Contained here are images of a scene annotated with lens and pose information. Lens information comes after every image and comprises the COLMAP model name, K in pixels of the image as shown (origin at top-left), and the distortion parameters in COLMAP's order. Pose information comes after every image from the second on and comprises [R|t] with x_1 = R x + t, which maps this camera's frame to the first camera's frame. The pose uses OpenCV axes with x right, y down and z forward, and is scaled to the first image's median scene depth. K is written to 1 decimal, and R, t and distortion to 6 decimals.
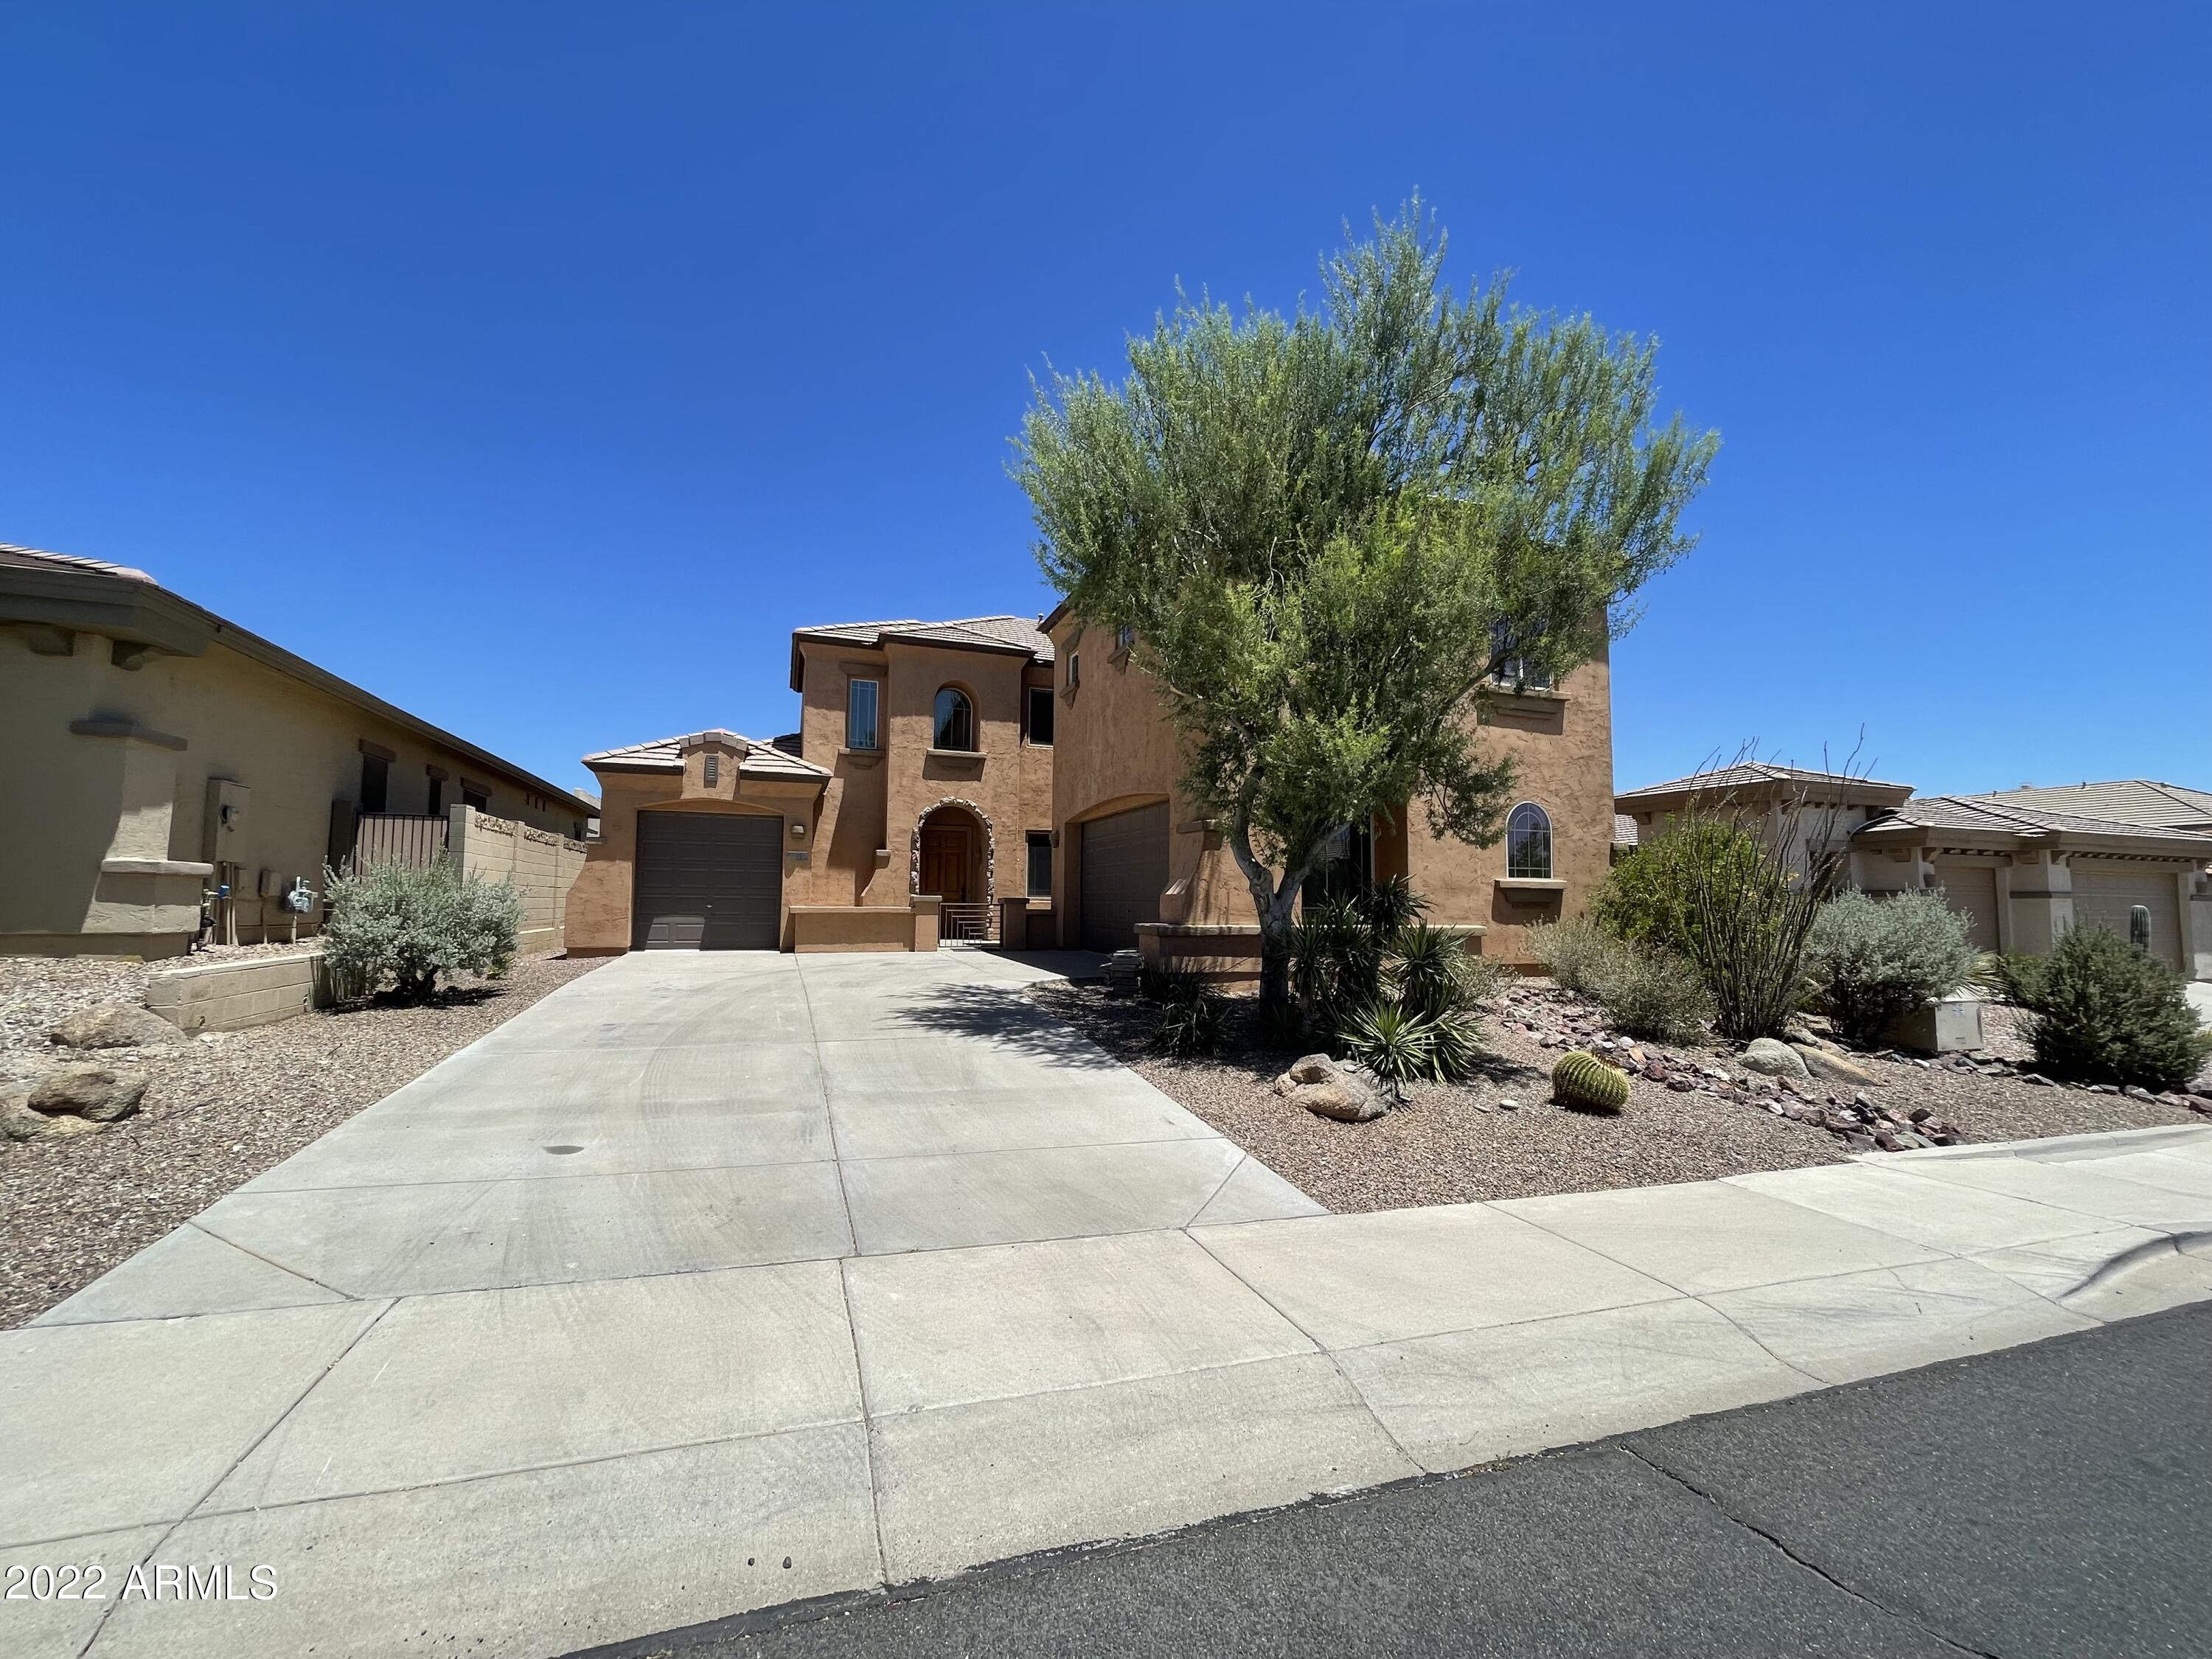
lens RADIAL K [[892.7, 0, 1100.1], [0, 892.7, 832.6], [0, 0, 1]] dist [-0.003422, 0.000918]
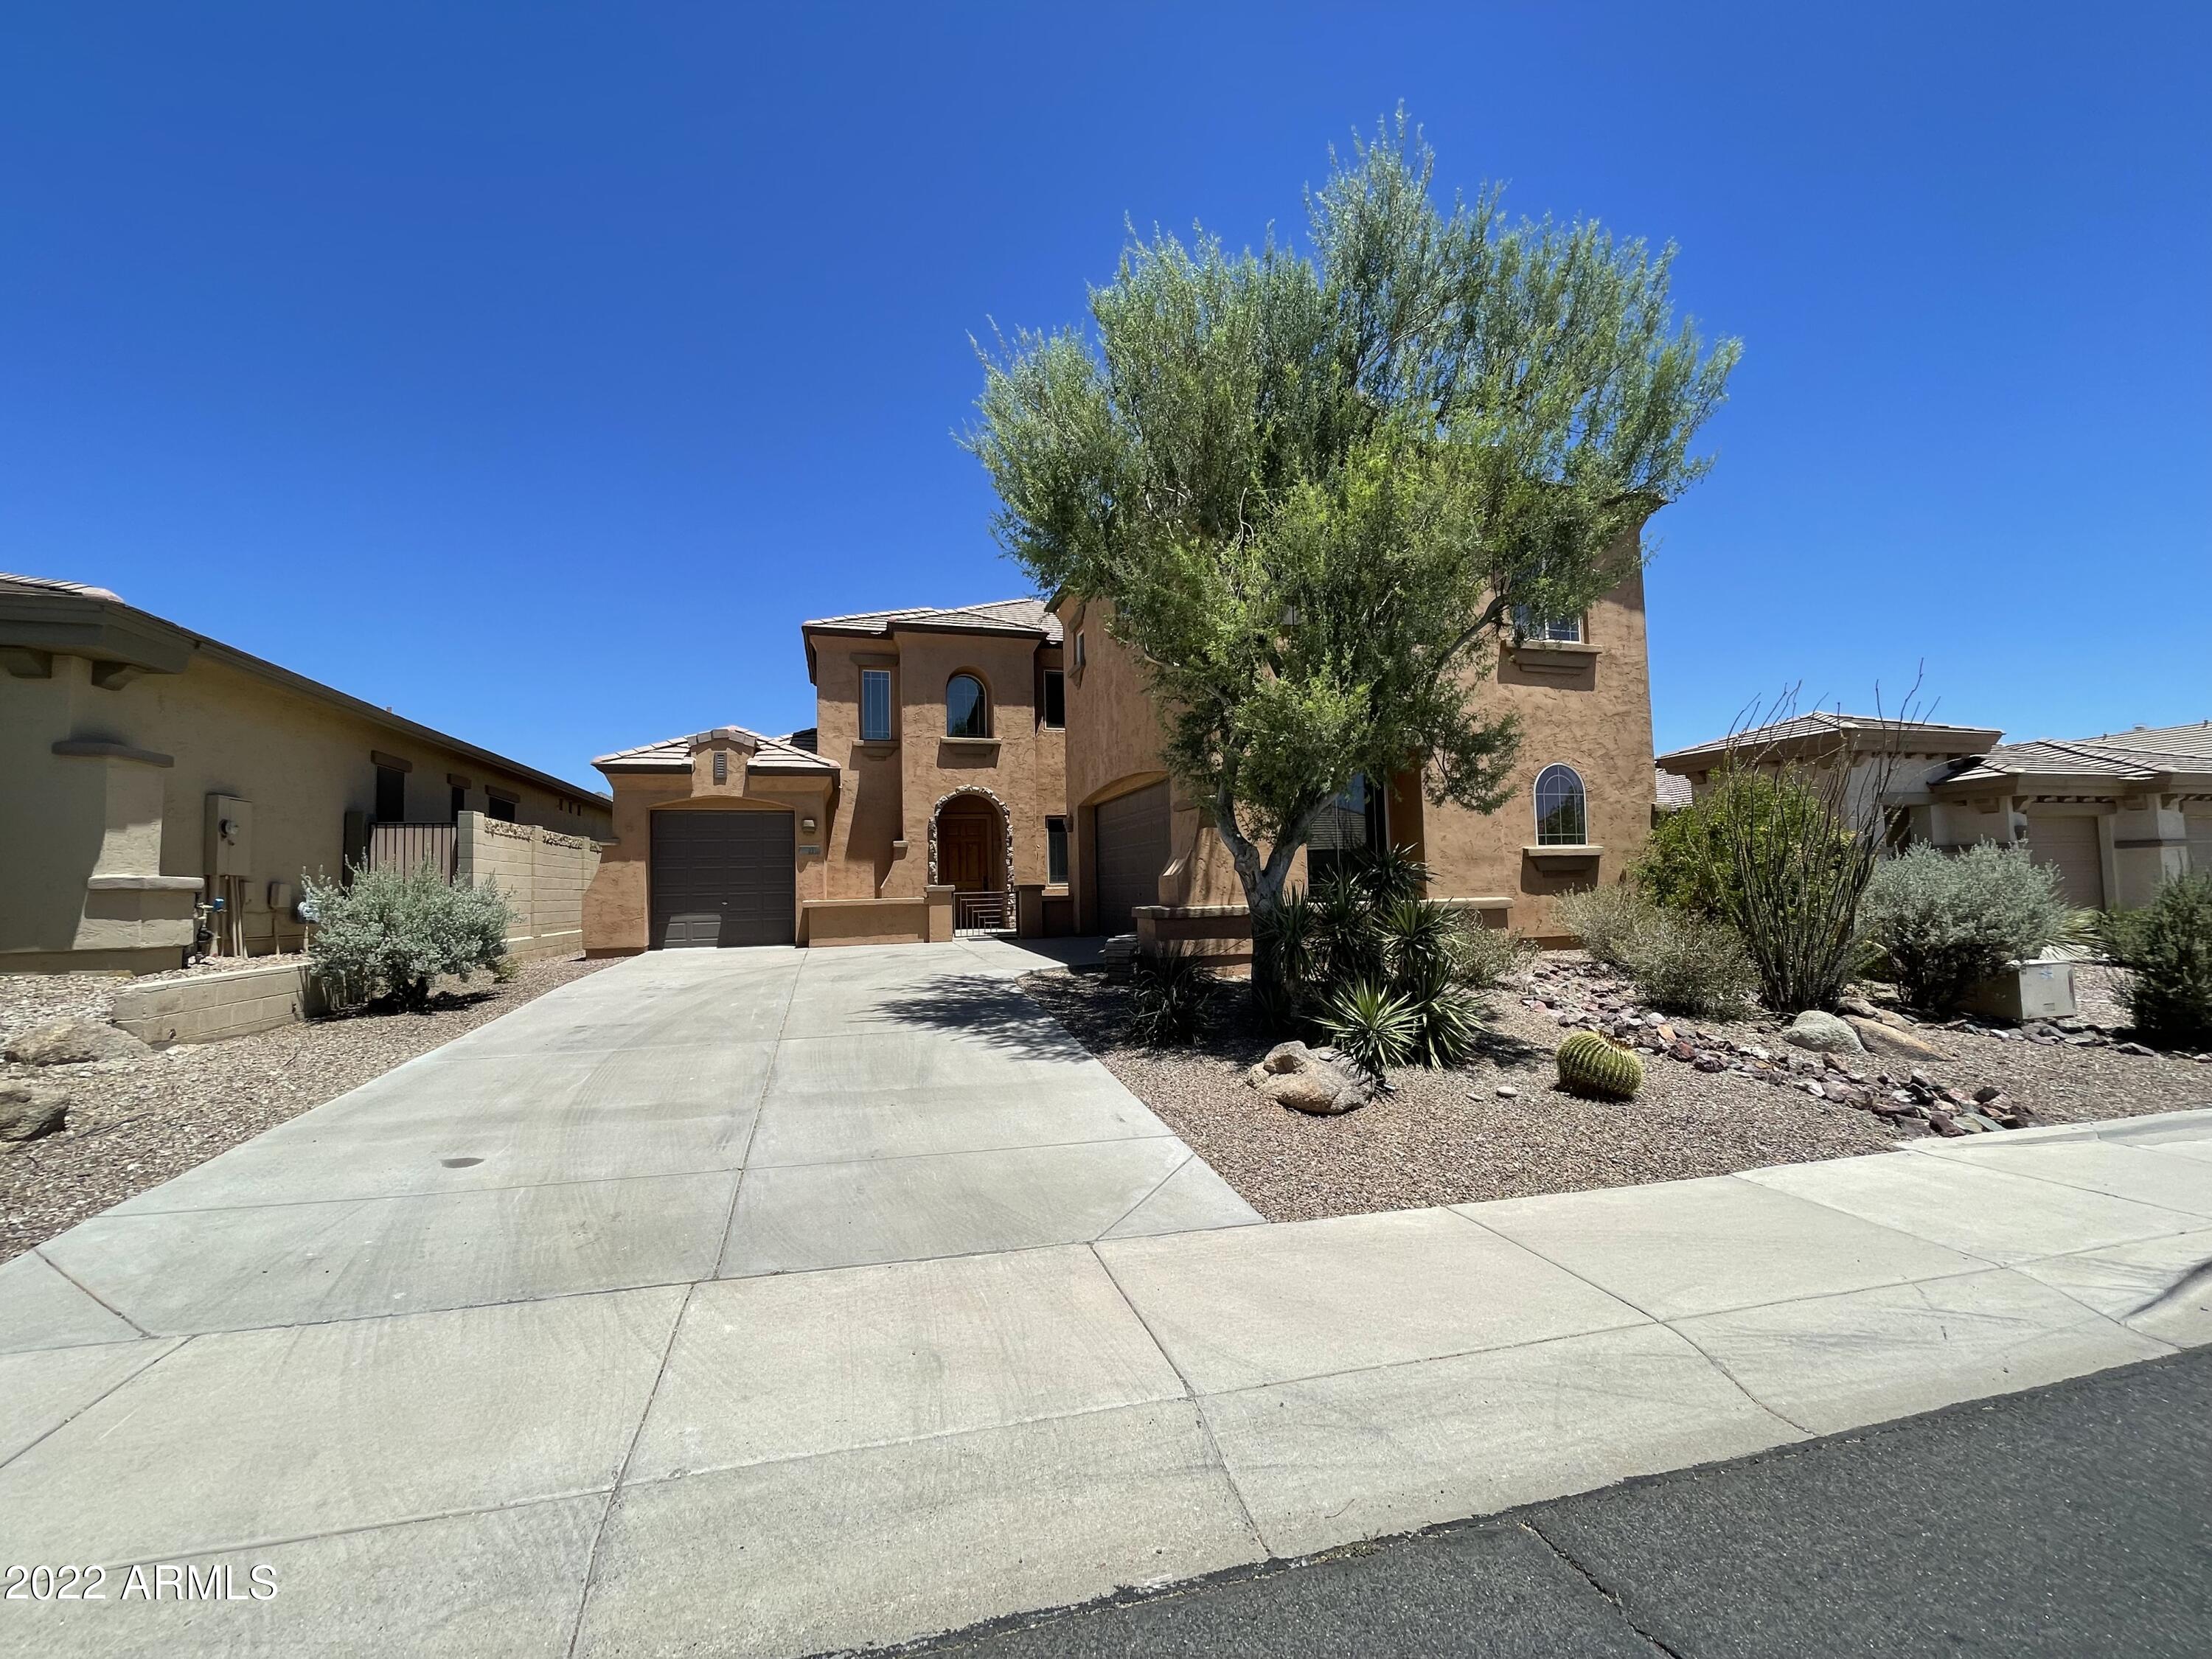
lens RADIAL K [[892.7, 0, 1099.8], [0, 892.7, 833.1], [0, 0, 1]] dist [-0.003422, 0.000918]
pose [[0.997359, -0.037387, -0.062260, 0.088725], [0.038449, 0.999133, 0.015943, 0.007828], [0.061610, -0.018295, 0.997933, 0.054397]]
